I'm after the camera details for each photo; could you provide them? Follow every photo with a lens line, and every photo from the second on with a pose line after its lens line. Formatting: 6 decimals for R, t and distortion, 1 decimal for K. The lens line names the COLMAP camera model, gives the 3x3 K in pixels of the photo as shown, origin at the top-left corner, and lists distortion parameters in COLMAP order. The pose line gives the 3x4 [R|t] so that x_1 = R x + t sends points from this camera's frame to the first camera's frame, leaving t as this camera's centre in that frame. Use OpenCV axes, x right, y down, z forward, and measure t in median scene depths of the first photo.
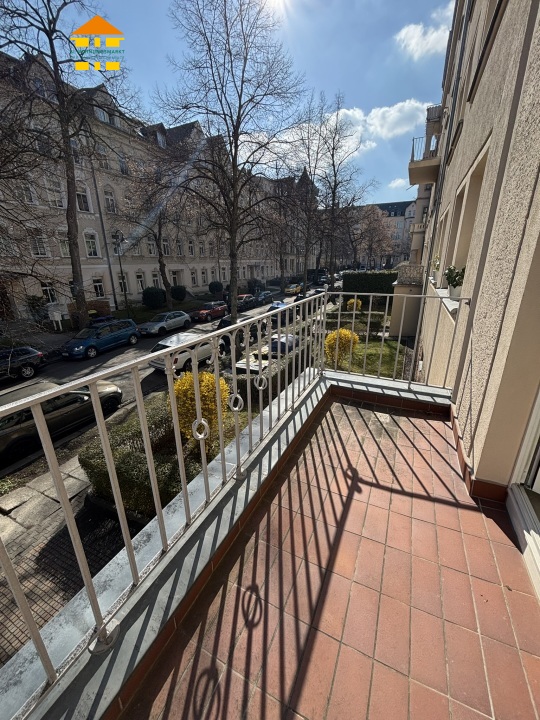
lens RADIAL K [[289.9, 0, 267.5], [0, 289.9, 356.2], [0, 0, 1]] dist [0.000233, -0.000408]
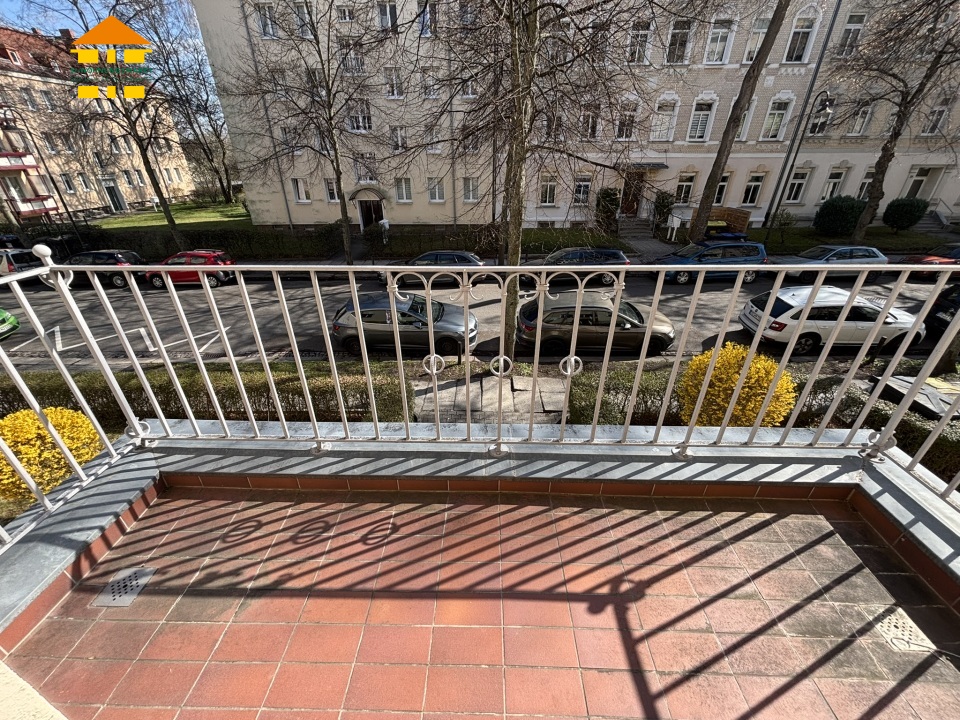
lens RADIAL K [[386.5, 0, 480.0], [0, 386.5, 360.0], [0, 0, 1]] dist [0.000233, -0.000408]
pose [[0.416427, 0.444198, -0.793270, 0.332861], [-0.285095, 0.892313, 0.349997, -0.097336], [0.863313, 0.080409, 0.498221, 0.211761]]
